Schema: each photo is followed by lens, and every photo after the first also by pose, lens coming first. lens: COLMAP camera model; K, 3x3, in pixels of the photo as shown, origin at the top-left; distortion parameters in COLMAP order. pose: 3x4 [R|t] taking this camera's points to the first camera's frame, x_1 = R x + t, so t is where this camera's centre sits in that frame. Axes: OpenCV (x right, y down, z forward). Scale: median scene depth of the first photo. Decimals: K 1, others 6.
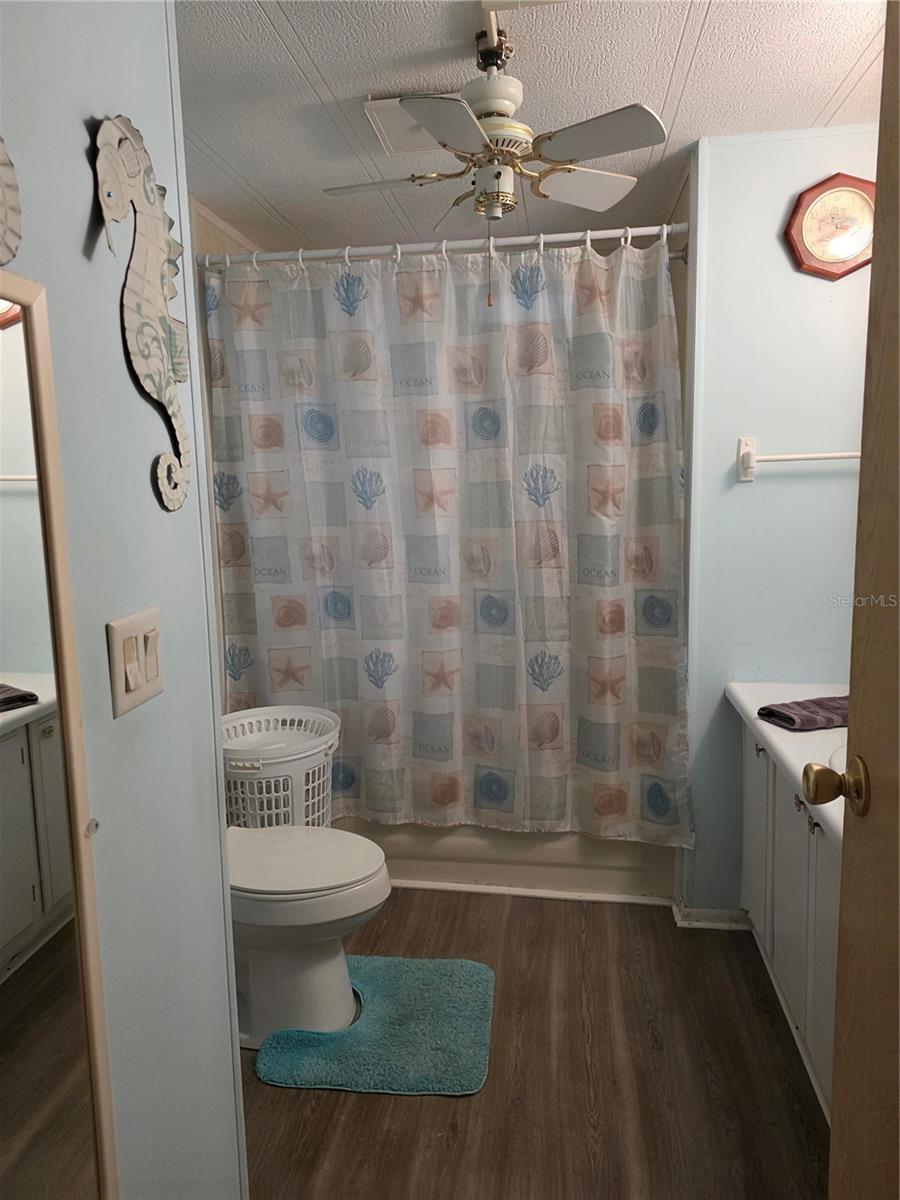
lens RADIAL K [[790.3, 0, 448.4], [0, 790.3, 591.0], [0, 0, 1]] dist [0.059597, -0.026905]
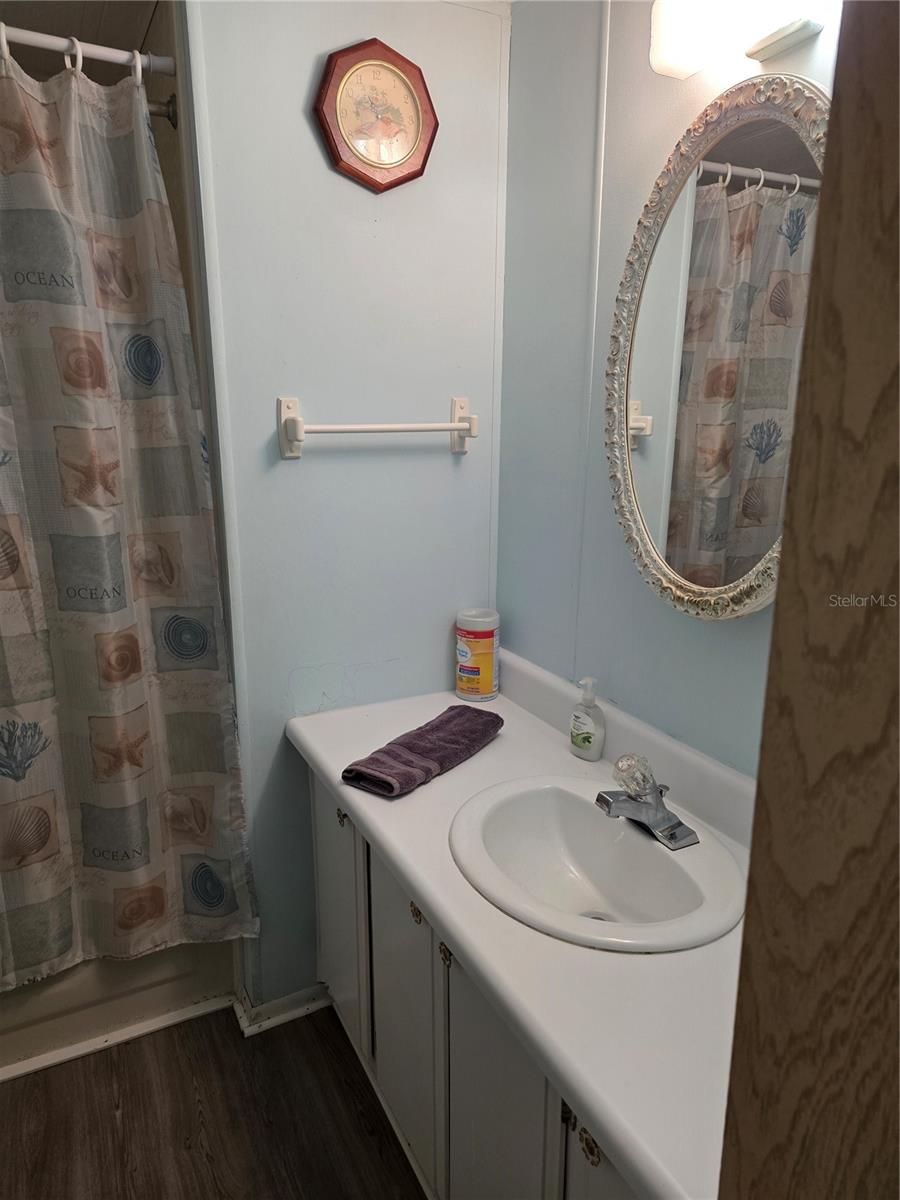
lens RADIAL K [[790.3, 0, 443.0], [0, 790.3, 602.4], [0, 0, 1]] dist [0.059597, -0.026905]
pose [[0.812399, -0.113753, 0.571899, 0.045148], [0.054600, 0.991318, 0.119616, -0.078844], [-0.580540, -0.065951, 0.811556, 0.286688]]
